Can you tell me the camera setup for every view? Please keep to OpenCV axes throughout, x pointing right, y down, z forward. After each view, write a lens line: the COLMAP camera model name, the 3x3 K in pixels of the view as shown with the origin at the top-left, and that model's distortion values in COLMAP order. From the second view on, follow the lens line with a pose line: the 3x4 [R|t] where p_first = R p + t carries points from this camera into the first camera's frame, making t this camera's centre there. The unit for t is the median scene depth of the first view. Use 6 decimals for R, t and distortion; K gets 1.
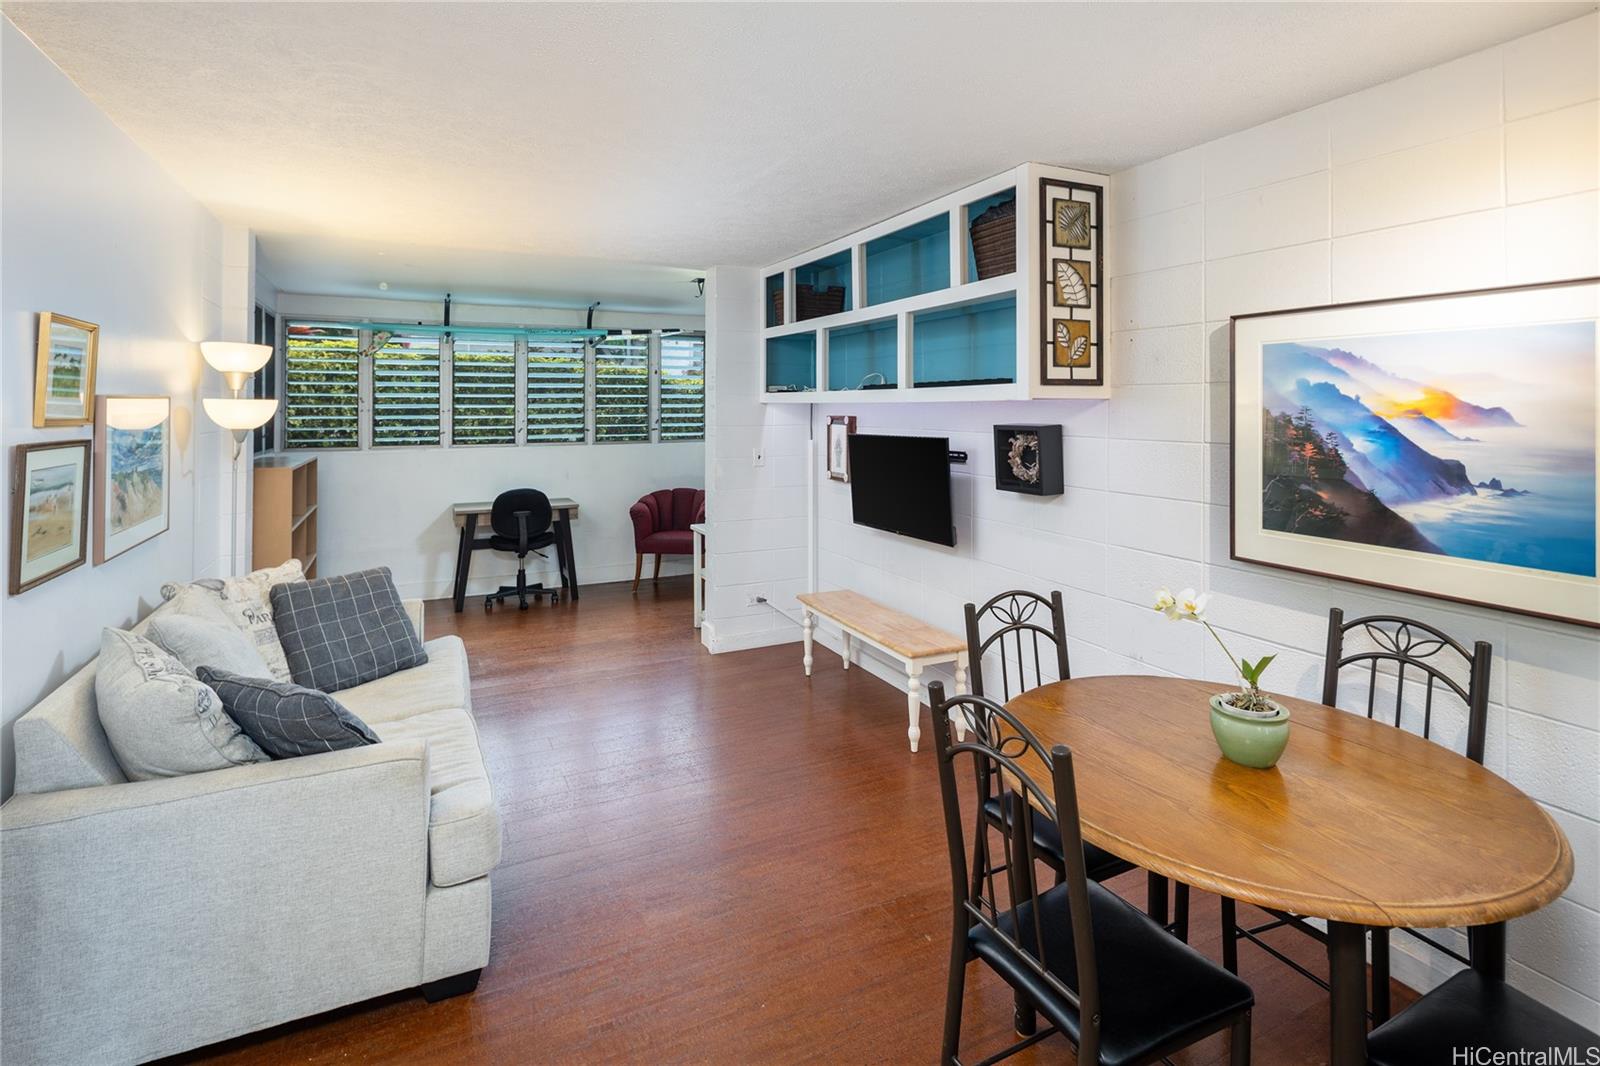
lens RADIAL K [[770.5, 0, 793.2], [0, 770.5, 392.5], [0, 0, 1]] dist [-0.024354, -0.001007]
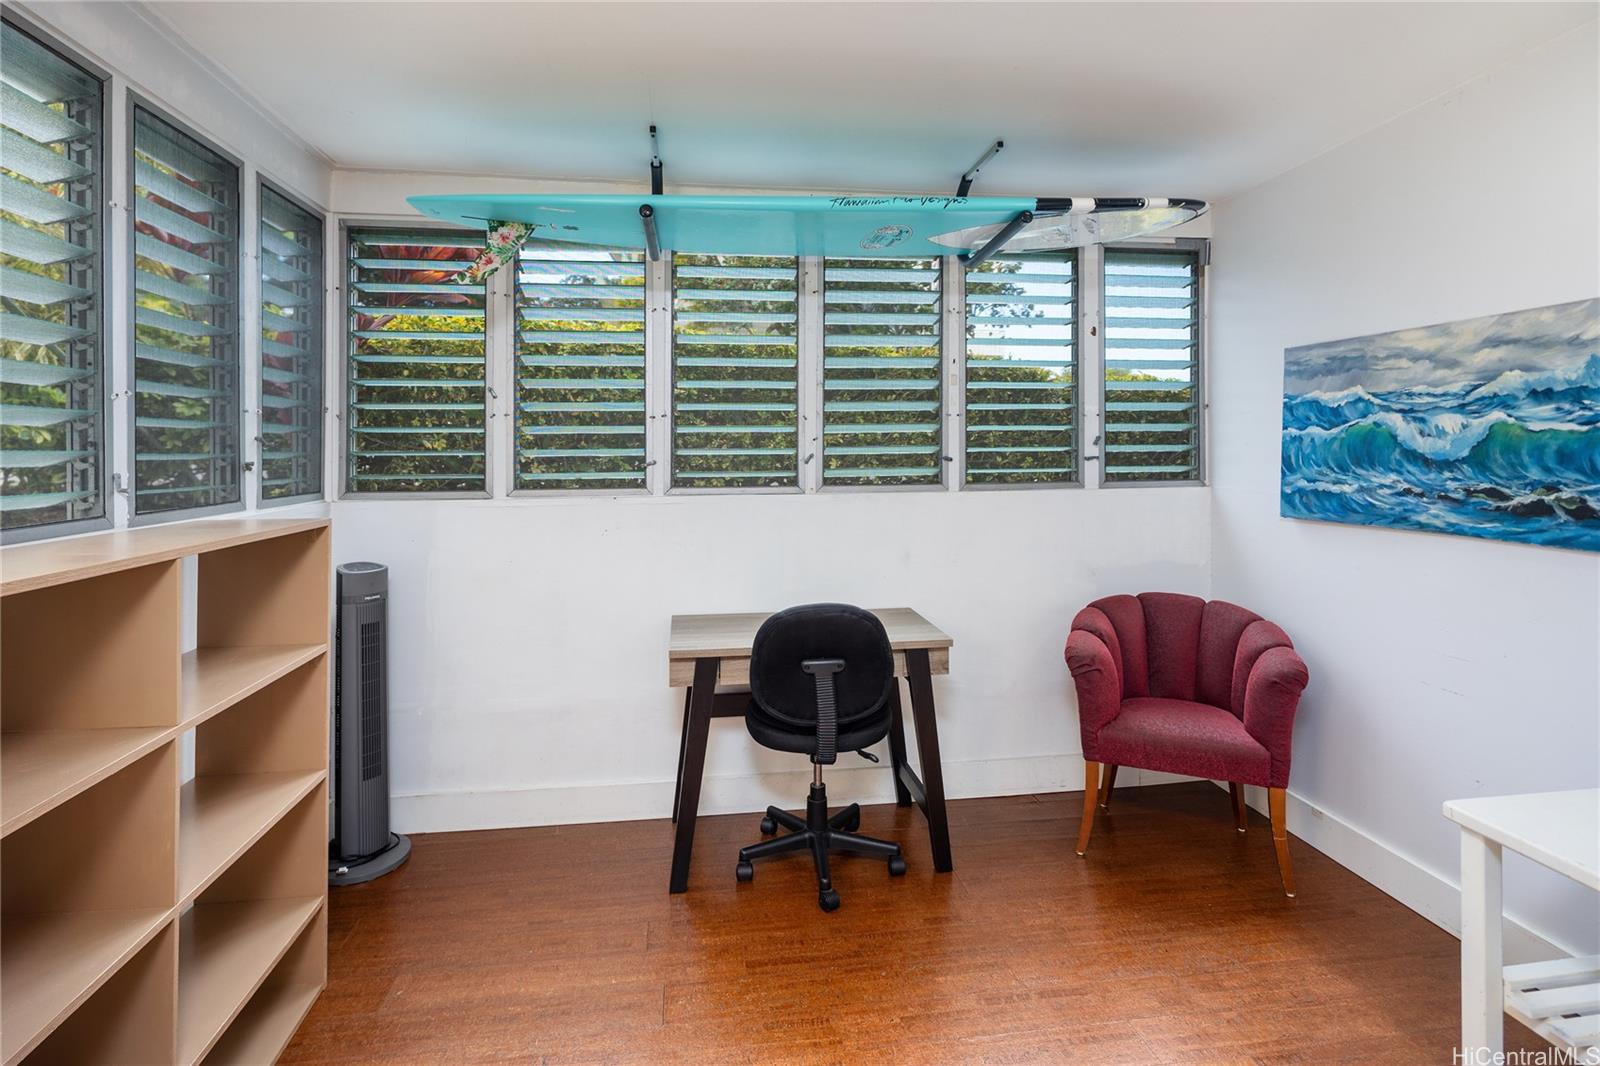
lens RADIAL K [[774.6, 0, 795.6], [0, 774.6, 439.7], [0, 0, 1]] dist [-0.015925, -0.000064]
pose [[0.952363, -0.002565, -0.304956, -0.236038], [0.007847, 0.999840, 0.016095, 0.032421], [0.304866, -0.017721, 0.952231, 0.593436]]
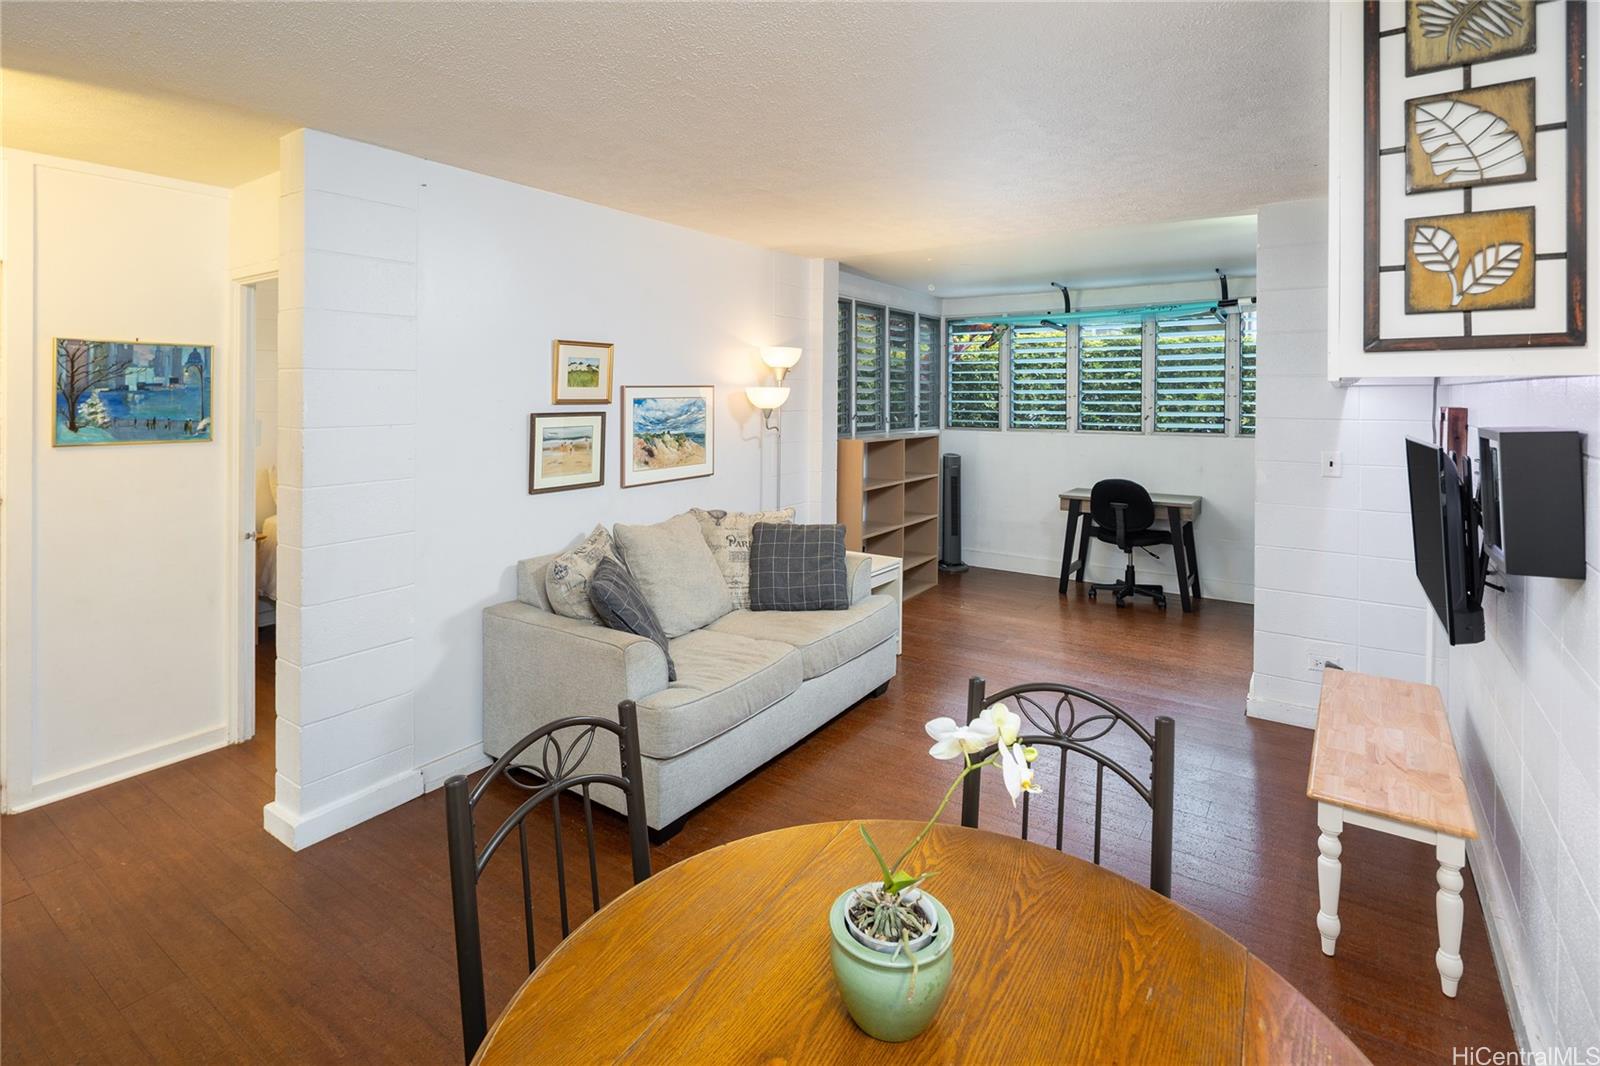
lens RADIAL K [[770.5, 0, 793.2], [0, 770.5, 392.5], [0, 0, 1]] dist [-0.024354, -0.001007]
pose [[0.485556, 0.001182, -0.874205, 0.266212], [0.015517, 0.999830, 0.009970, 0.003004], [0.874068, -0.018406, 0.485455, 0.185523]]
